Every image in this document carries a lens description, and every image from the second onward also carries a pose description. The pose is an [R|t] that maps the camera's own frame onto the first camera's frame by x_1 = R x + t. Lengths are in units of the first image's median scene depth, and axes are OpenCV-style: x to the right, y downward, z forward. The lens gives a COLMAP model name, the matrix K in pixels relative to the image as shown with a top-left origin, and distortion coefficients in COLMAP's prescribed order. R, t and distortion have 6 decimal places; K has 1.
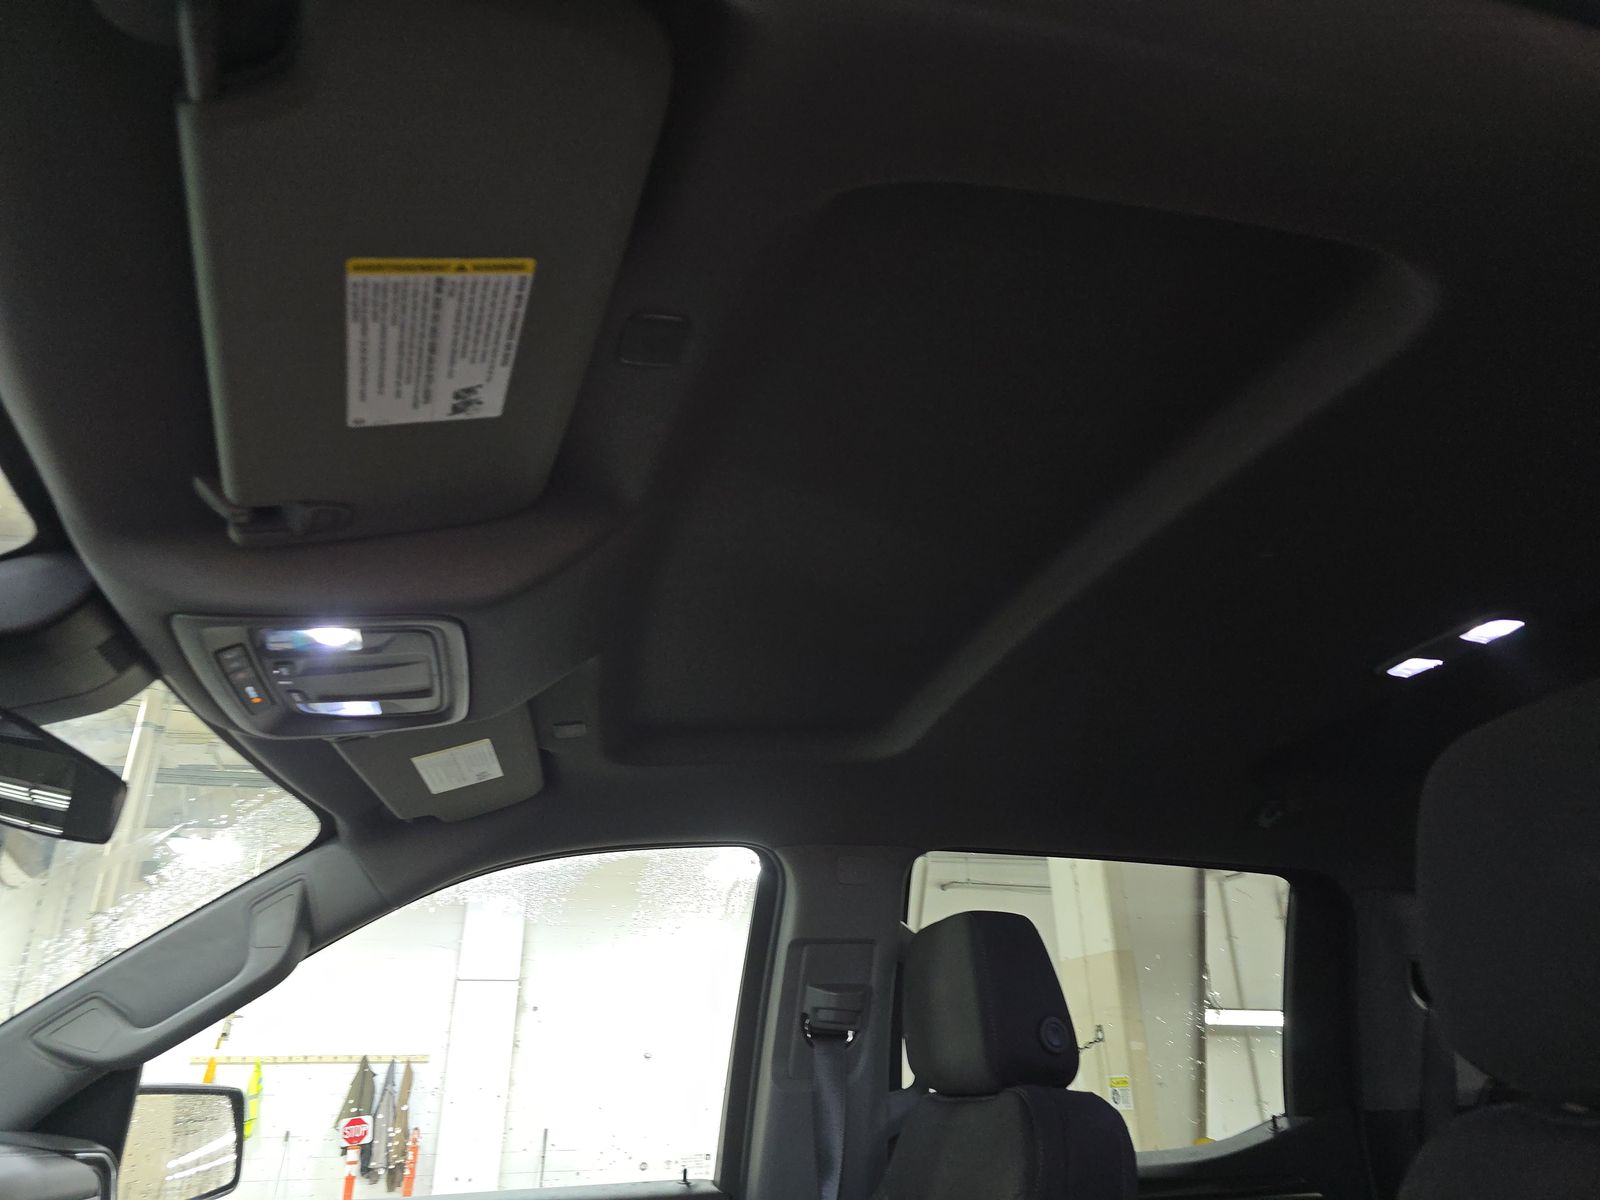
lens RADIAL K [[1095.9, 0, 805.6], [0, 1095.9, 602.6], [0, 0, 1]] dist [0.103393, -0.122551]
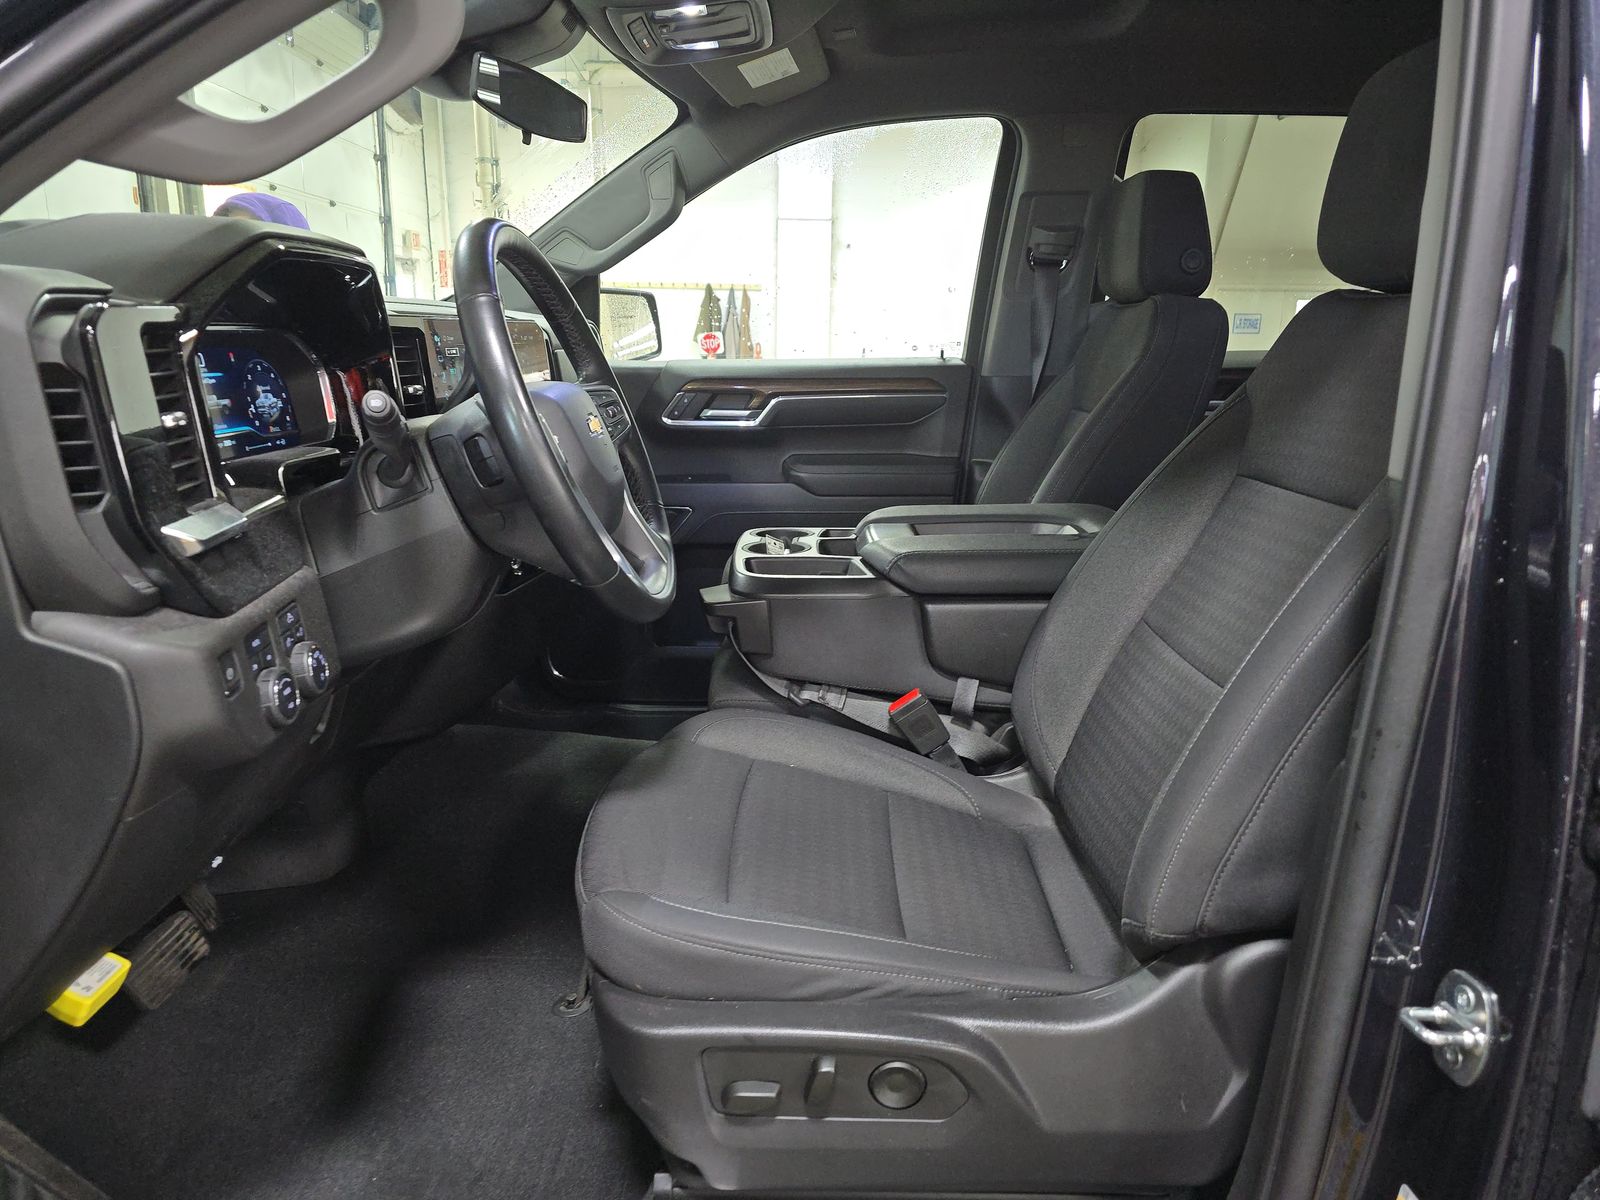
lens RADIAL K [[1095.9, 0, 805.6], [0, 1095.9, 602.6], [0, 0, 1]] dist [0.103393, -0.122551]
pose [[0.965675, 0.084788, -0.245525, 0.109093], [0.083776, 0.793053, 0.603365, -0.132693], [0.245872, -0.603223, 0.758728, -0.375083]]
